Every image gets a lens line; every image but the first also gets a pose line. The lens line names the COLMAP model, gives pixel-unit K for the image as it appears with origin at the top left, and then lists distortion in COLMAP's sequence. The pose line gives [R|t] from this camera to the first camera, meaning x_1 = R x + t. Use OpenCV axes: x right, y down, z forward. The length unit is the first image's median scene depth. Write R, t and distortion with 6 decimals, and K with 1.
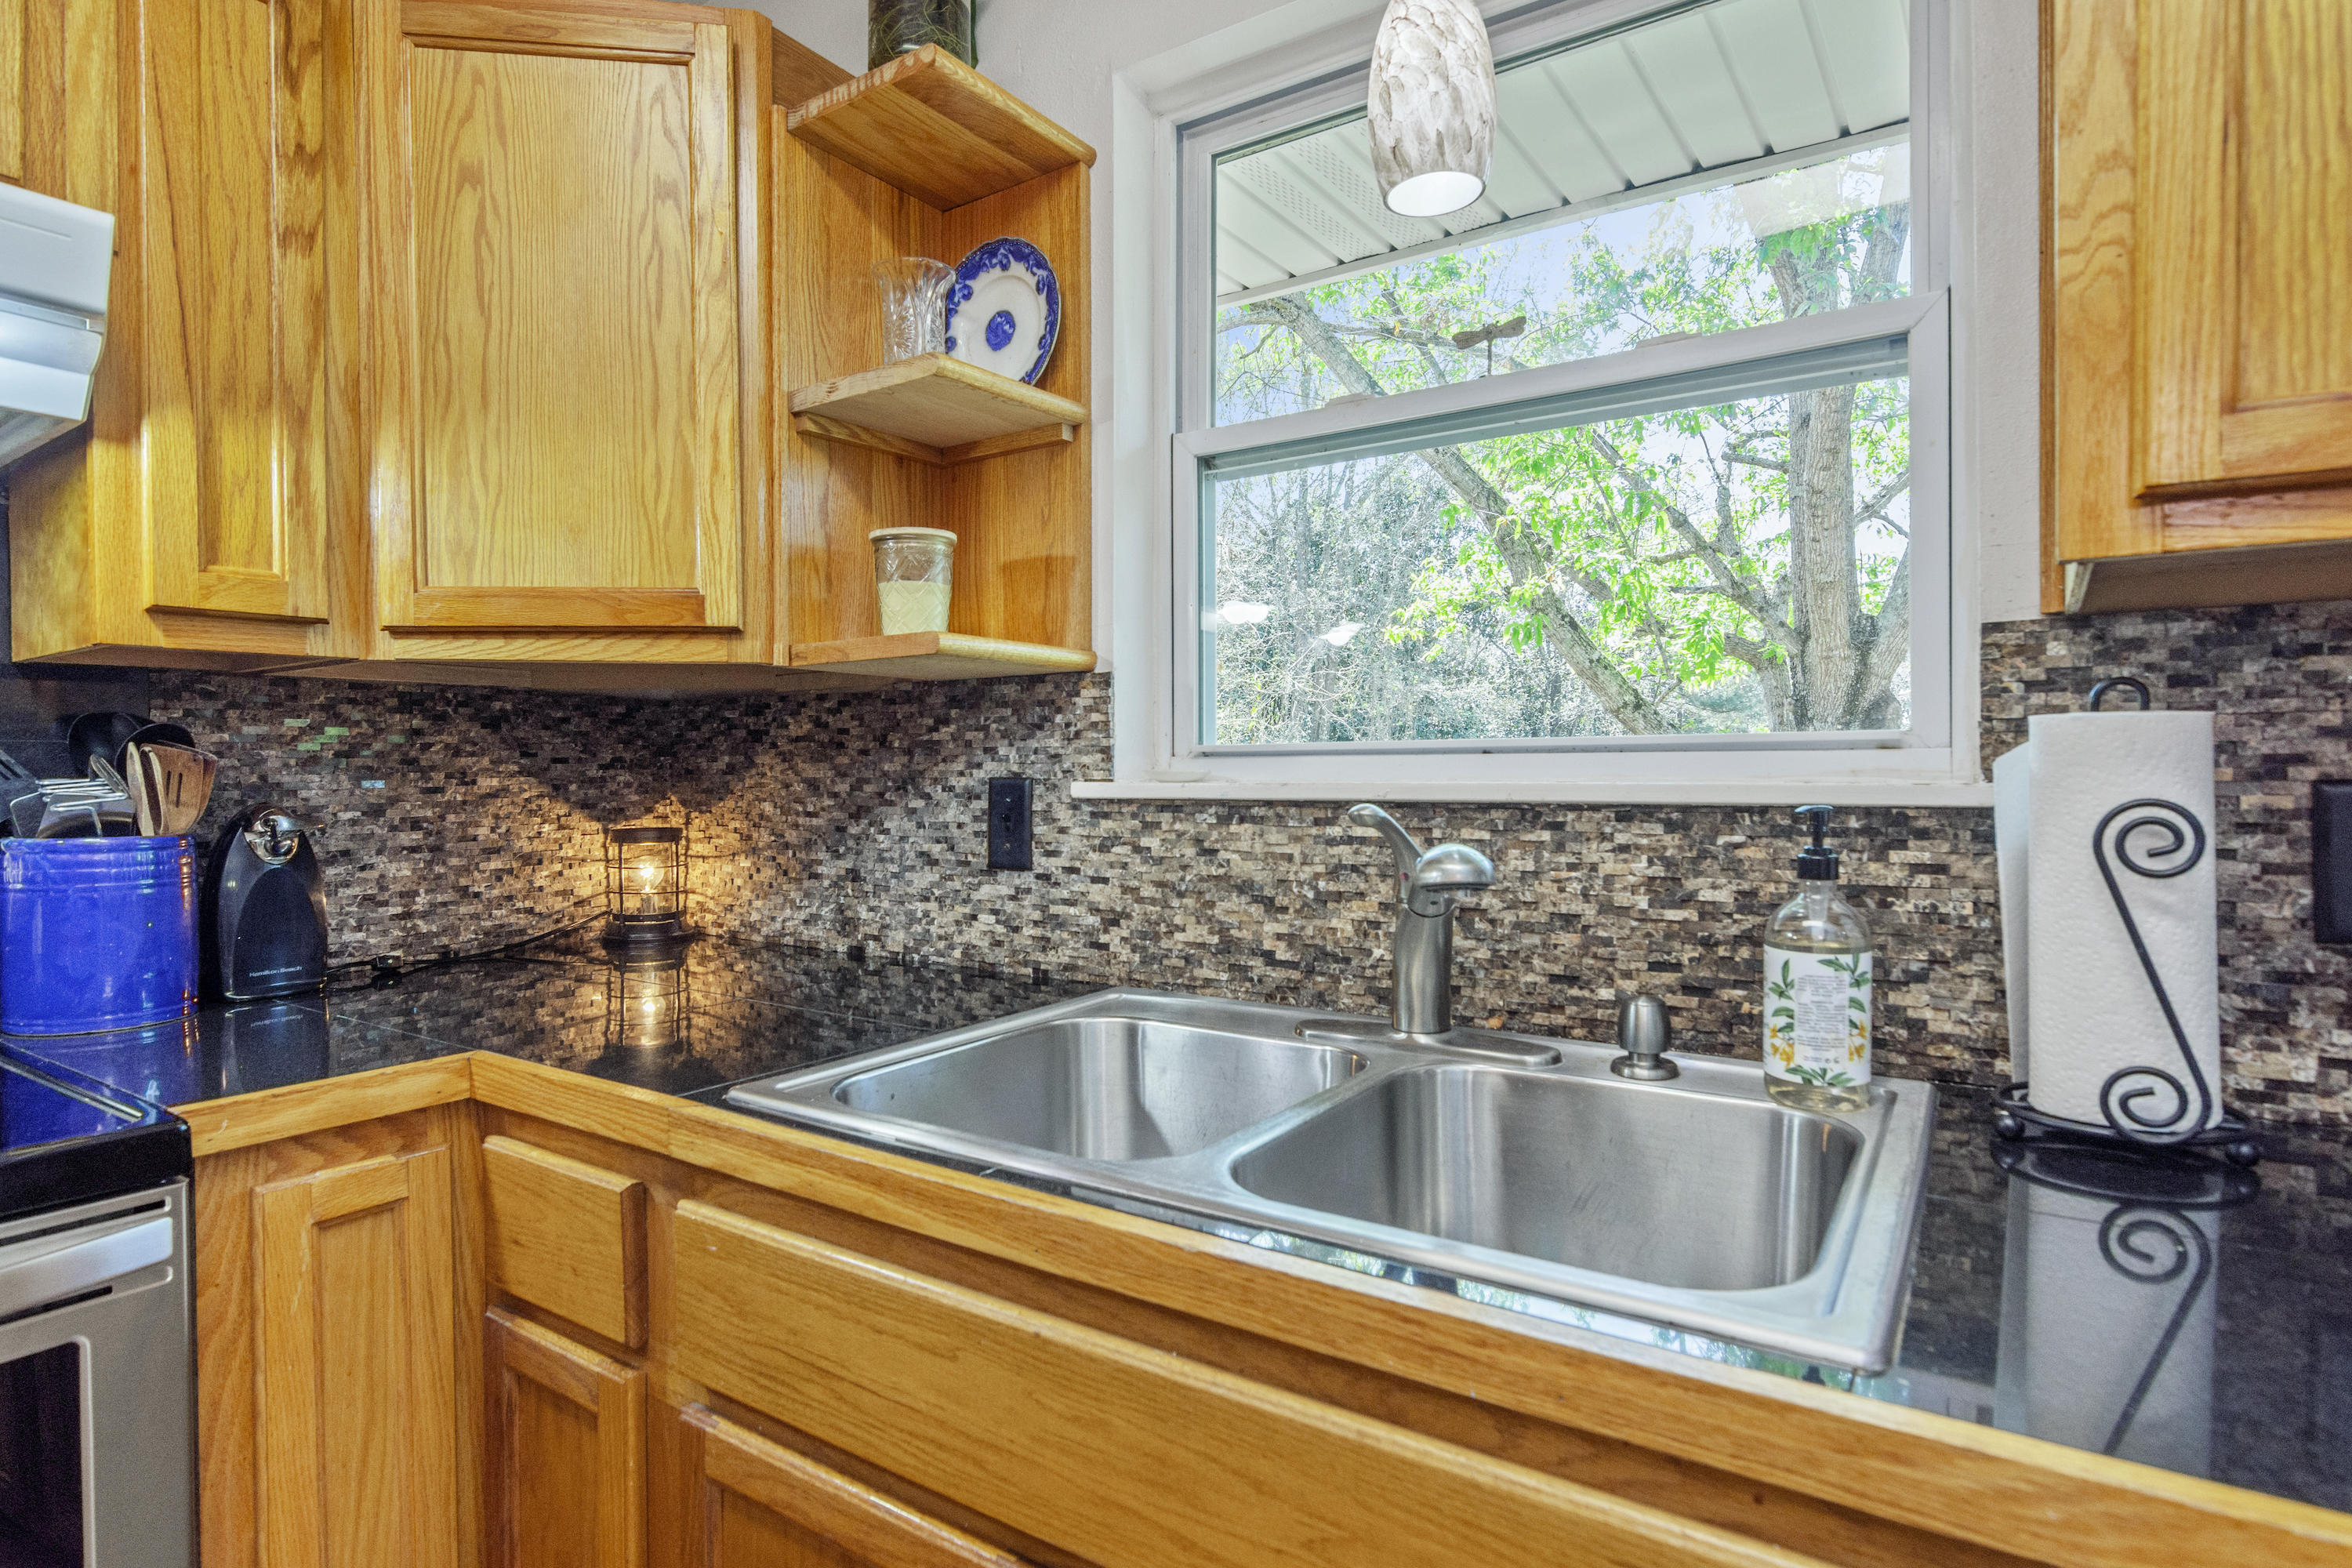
lens RADIAL K [[1231.3, 0, 1172.0], [0, 1231.3, 778.2], [0, 0, 1]] dist [-0.005292, 0.001105]
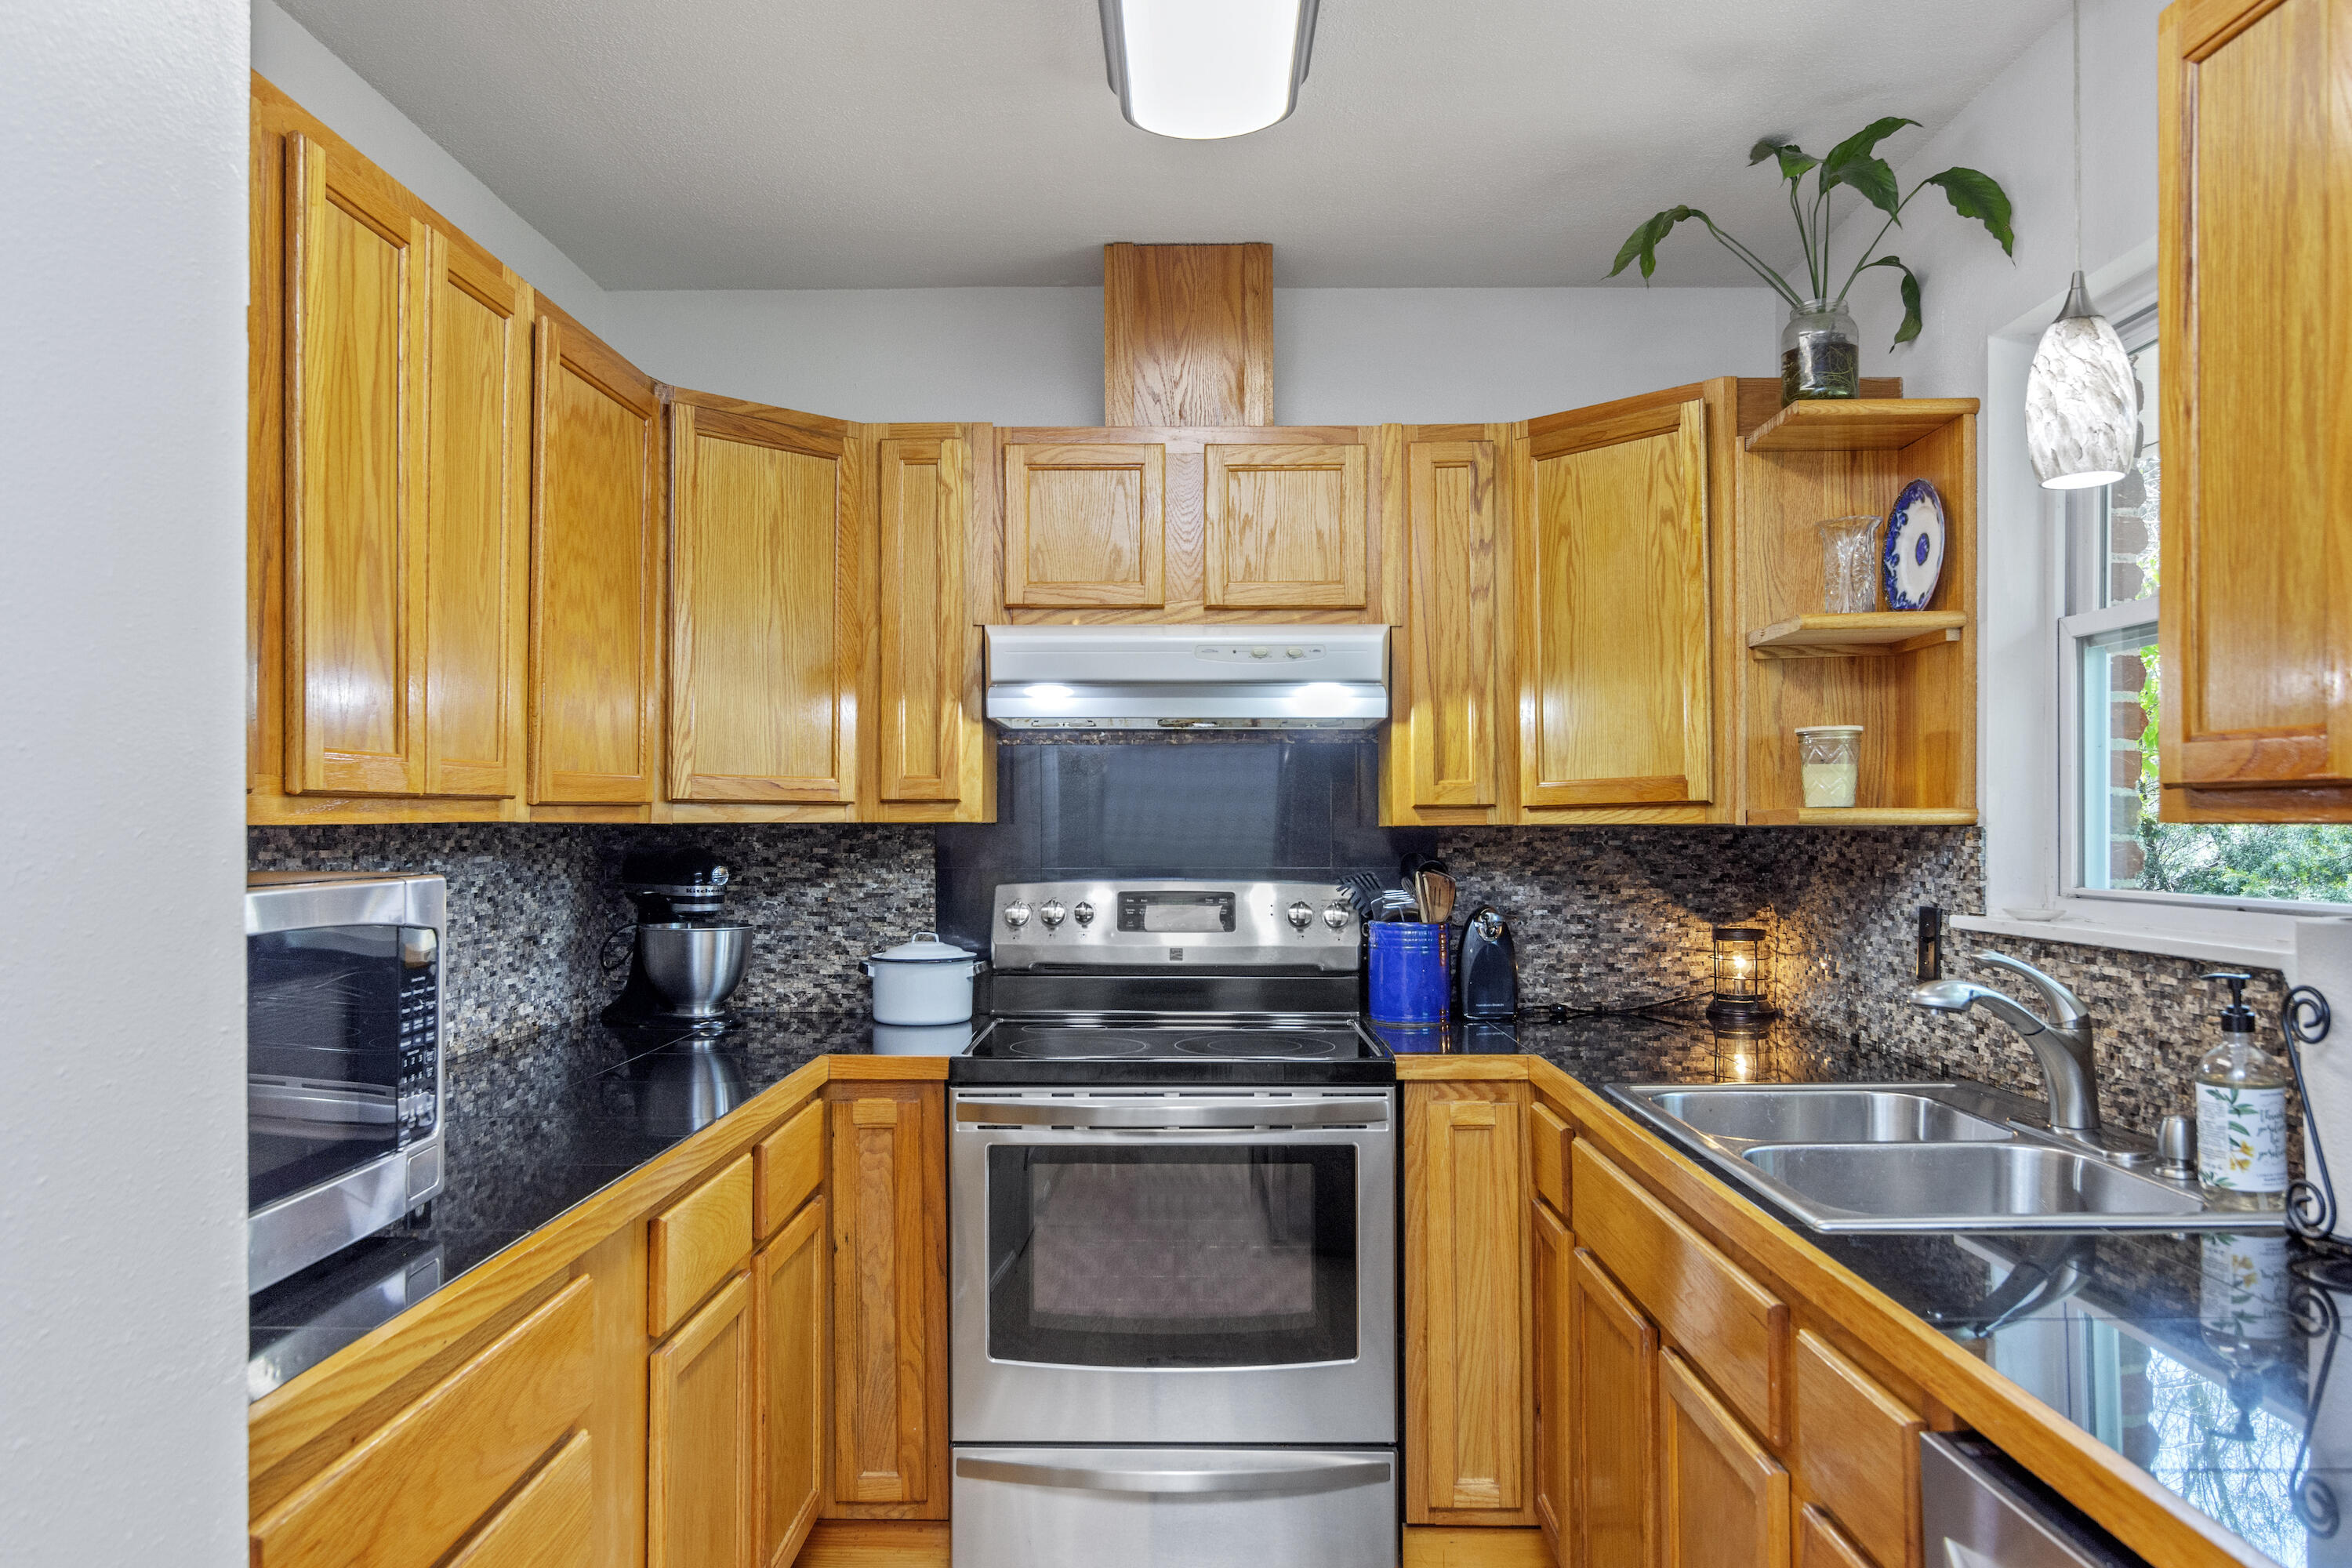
lens RADIAL K [[1641.8, 0, 1173.9], [0, 1641.8, 790.2], [0, 0, 1]] dist [-0.002550, -0.001007]
pose [[0.548715, -0.014344, -0.835886, 0.858264], [-0.005742, 0.999765, -0.020926, -0.082050], [0.835990, 0.016282, 0.548504, -0.563307]]
